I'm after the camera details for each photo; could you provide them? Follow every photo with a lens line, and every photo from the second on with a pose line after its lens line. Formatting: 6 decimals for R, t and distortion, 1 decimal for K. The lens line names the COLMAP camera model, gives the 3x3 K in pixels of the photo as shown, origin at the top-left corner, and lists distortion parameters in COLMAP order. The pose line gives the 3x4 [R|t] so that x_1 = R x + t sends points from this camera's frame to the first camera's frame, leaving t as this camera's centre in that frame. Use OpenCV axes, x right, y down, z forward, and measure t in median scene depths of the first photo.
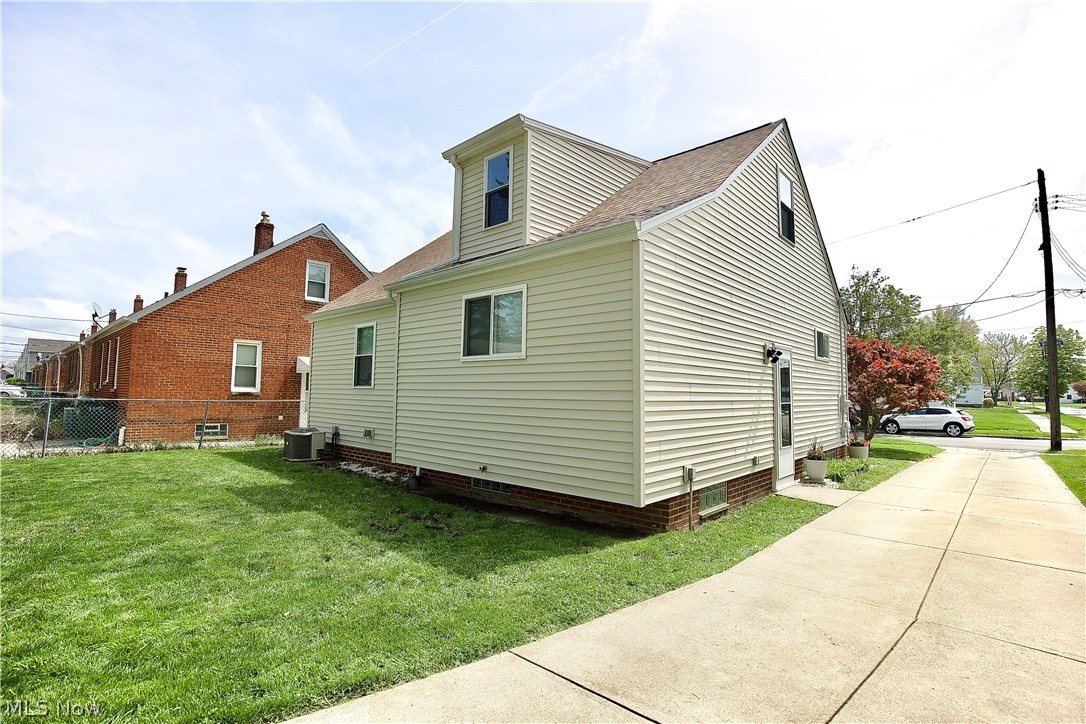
lens RADIAL K [[514.3, 0, 544.1], [0, 514.3, 358.5], [0, 0, 1]] dist [-0.046375, 0.006913]
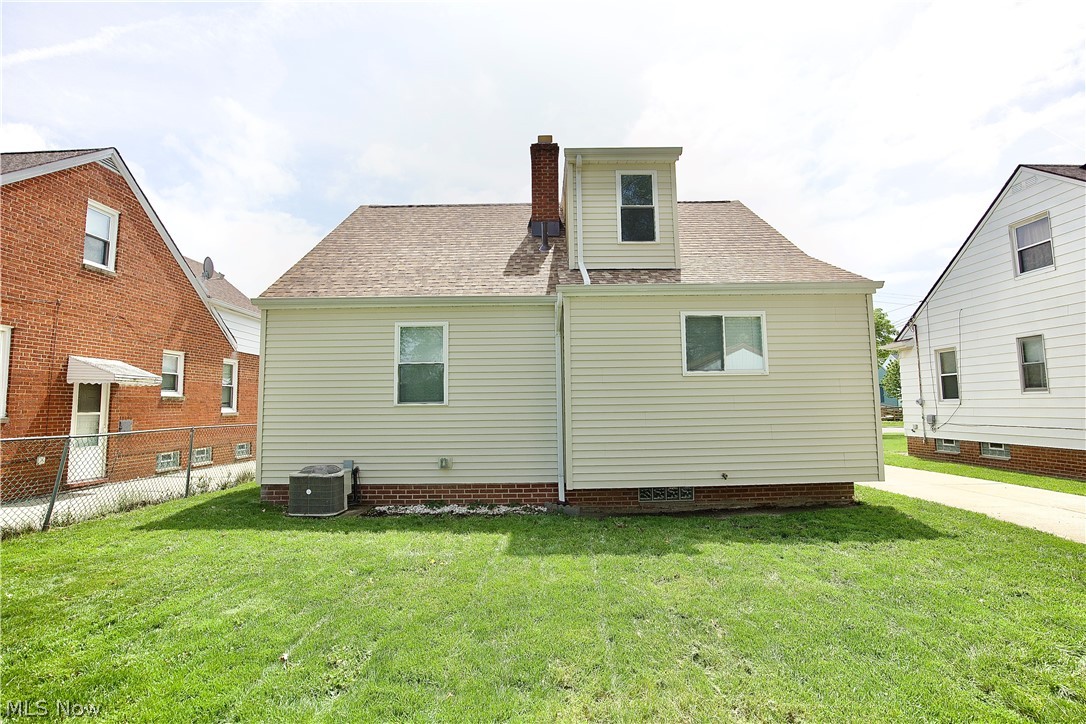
lens RADIAL K [[514.3, 0, 545.1], [0, 514.3, 357.7], [0, 0, 1]] dist [-0.046375, 0.006913]
pose [[0.735385, 0.038880, 0.676534, -0.913129], [-0.023131, 0.999211, -0.032280, 0.007851], [-0.677255, 0.008090, 0.735704, 0.373675]]
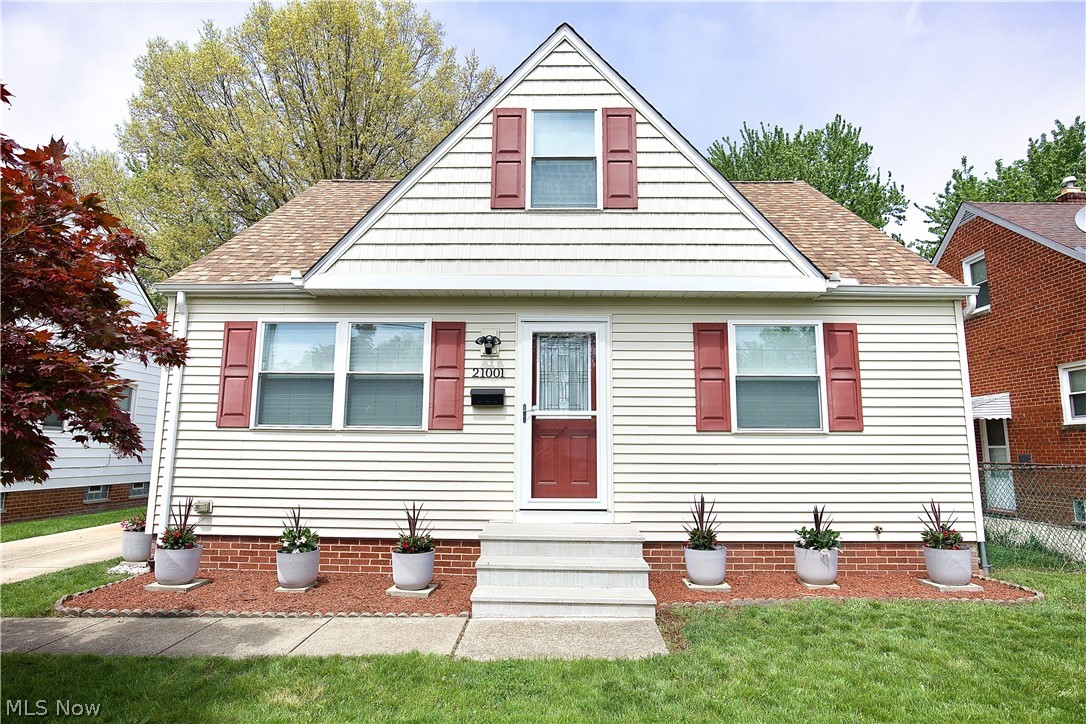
lens RADIAL K [[628.8, 0, 548.4], [0, 628.8, 353.3], [0, 0, 1]] dist [-0.033234, 0.007506]
pose [[-0.755426, -0.116588, -0.644779, 1.111060], [0.027168, 0.977623, -0.208602, 0.203605], [0.654671, -0.175101, -0.735354, 2.543955]]
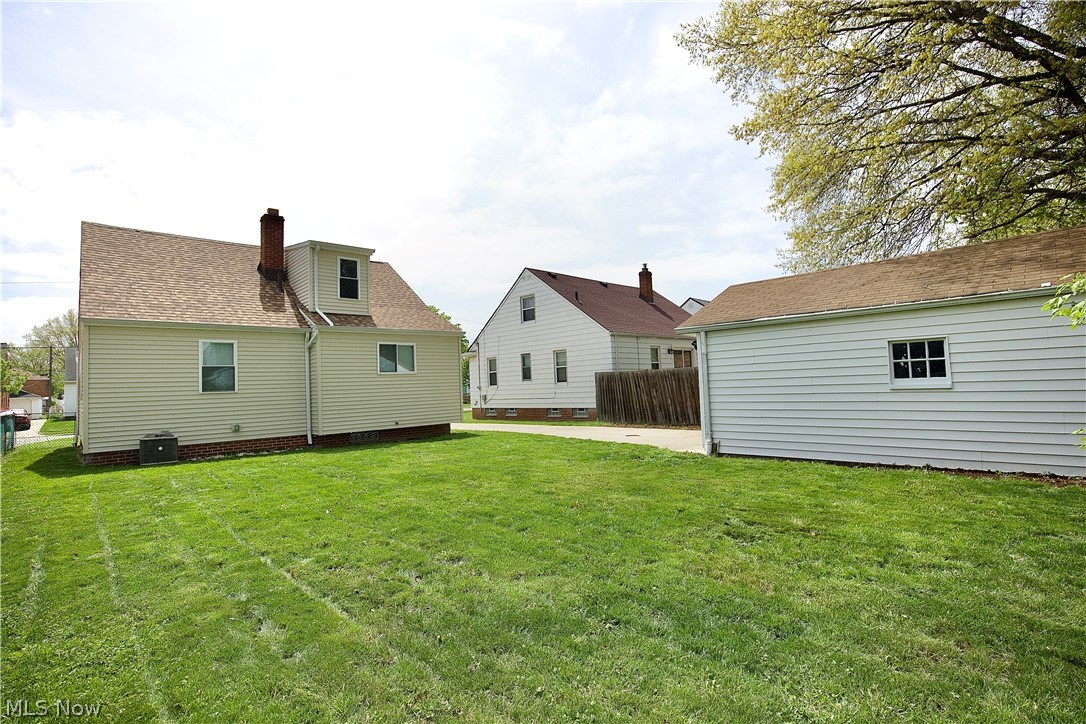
lens RADIAL K [[514.3, 0, 536.1], [0, 514.3, 363.1], [0, 0, 1]] dist [-0.046375, 0.006913]
pose [[0.081161, 0.027087, 0.996333, -1.842457], [-0.025909, 0.999350, -0.025059, -0.003329], [-0.996364, -0.023780, 0.081810, 0.181195]]
